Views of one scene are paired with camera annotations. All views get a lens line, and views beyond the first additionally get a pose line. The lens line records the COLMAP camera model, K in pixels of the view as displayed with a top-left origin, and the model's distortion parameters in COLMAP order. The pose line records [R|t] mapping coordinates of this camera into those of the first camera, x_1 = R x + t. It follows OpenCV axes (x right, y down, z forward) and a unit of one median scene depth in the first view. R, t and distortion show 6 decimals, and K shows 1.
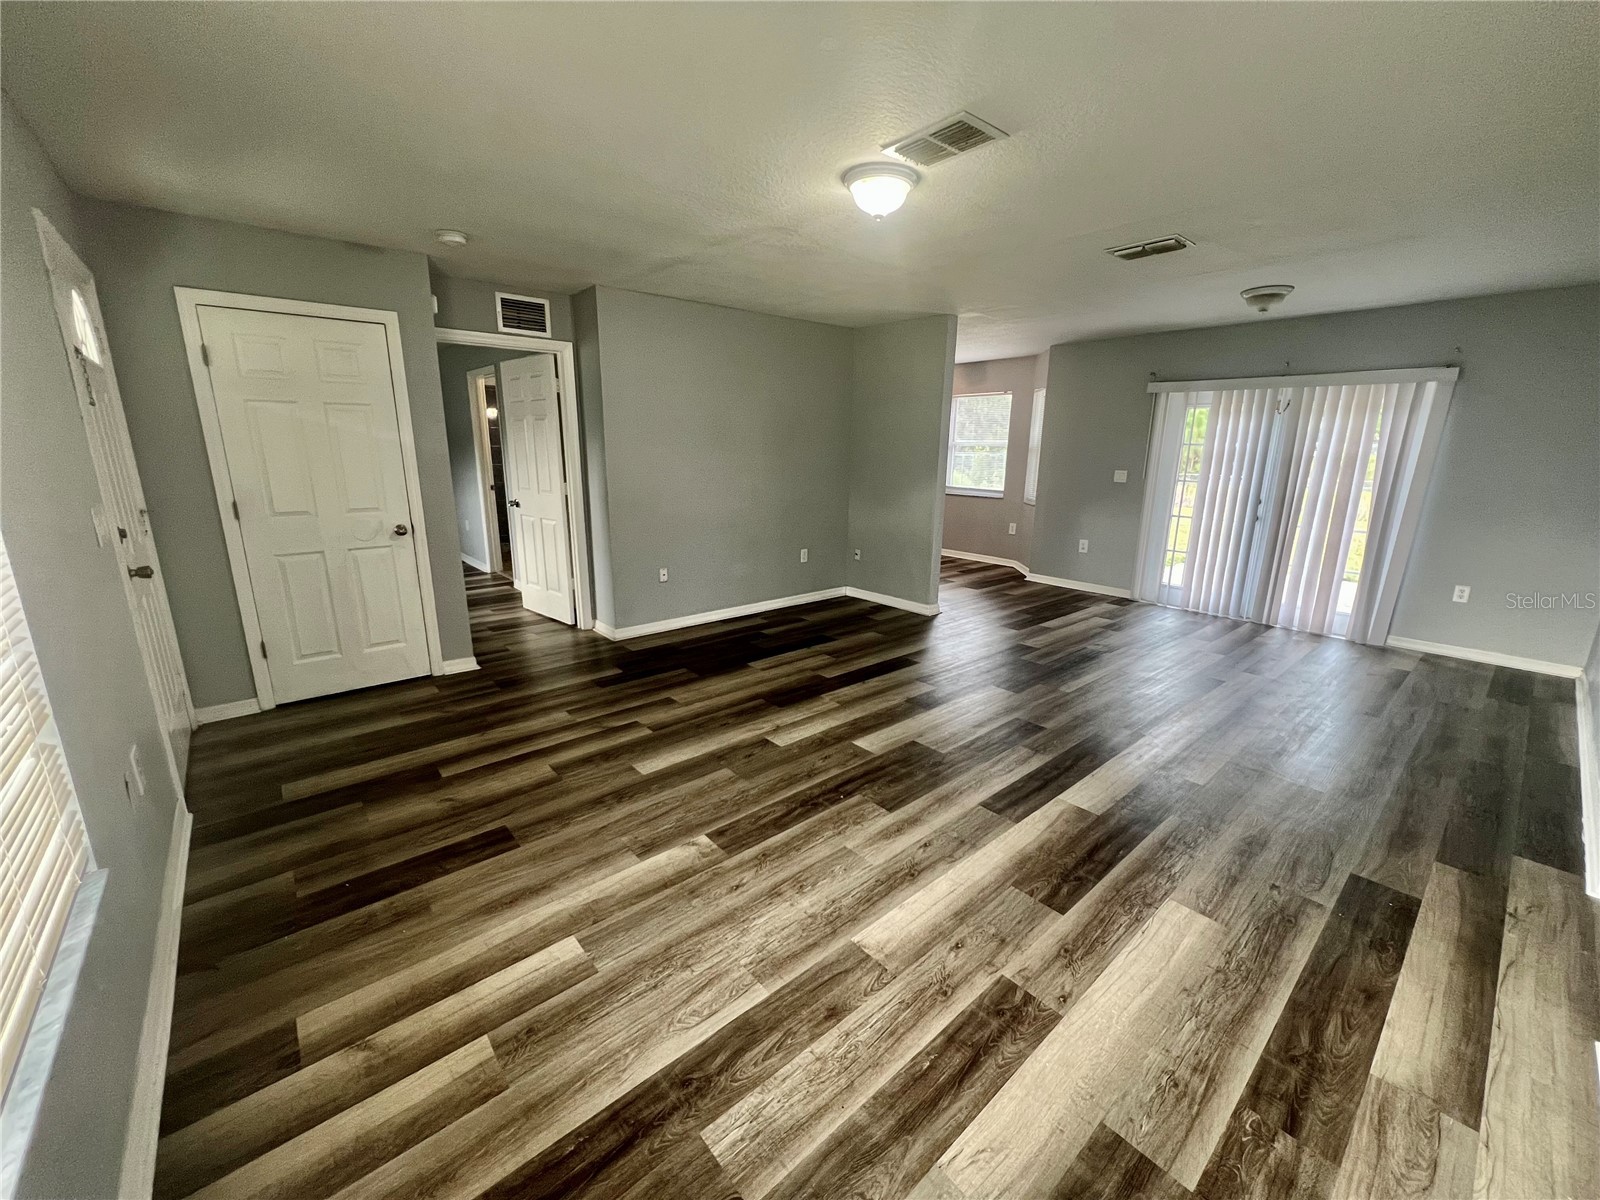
lens RADIAL K [[639.9, 0, 795.5], [0, 639.9, 602.5], [0, 0, 1]] dist [0.000141, -0.000280]
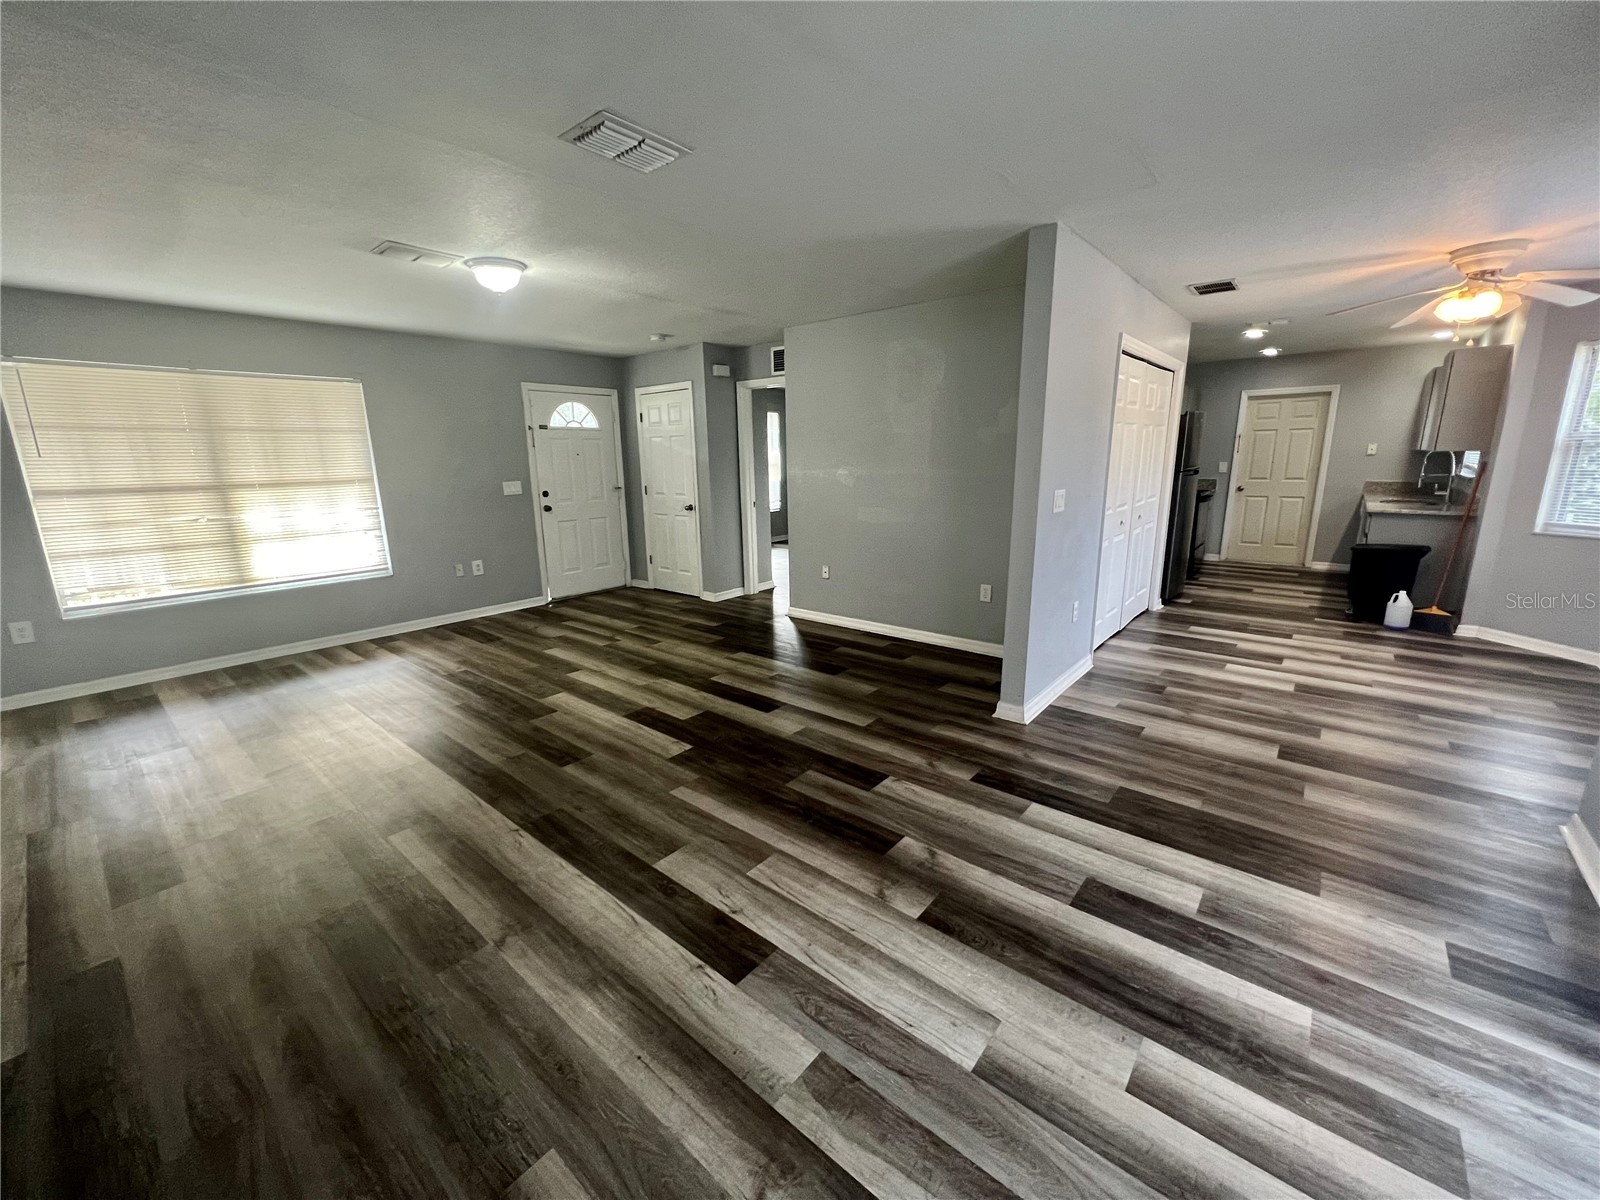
lens RADIAL K [[639.9, 0, 797.8], [0, 639.9, 598.7], [0, 0, 1]] dist [0.000141, -0.000280]
pose [[0.162364, 0.203613, -0.965494, 1.166063], [-0.221507, 0.961026, 0.165421, -0.232186], [0.961547, 0.187006, 0.201138, 1.010434]]
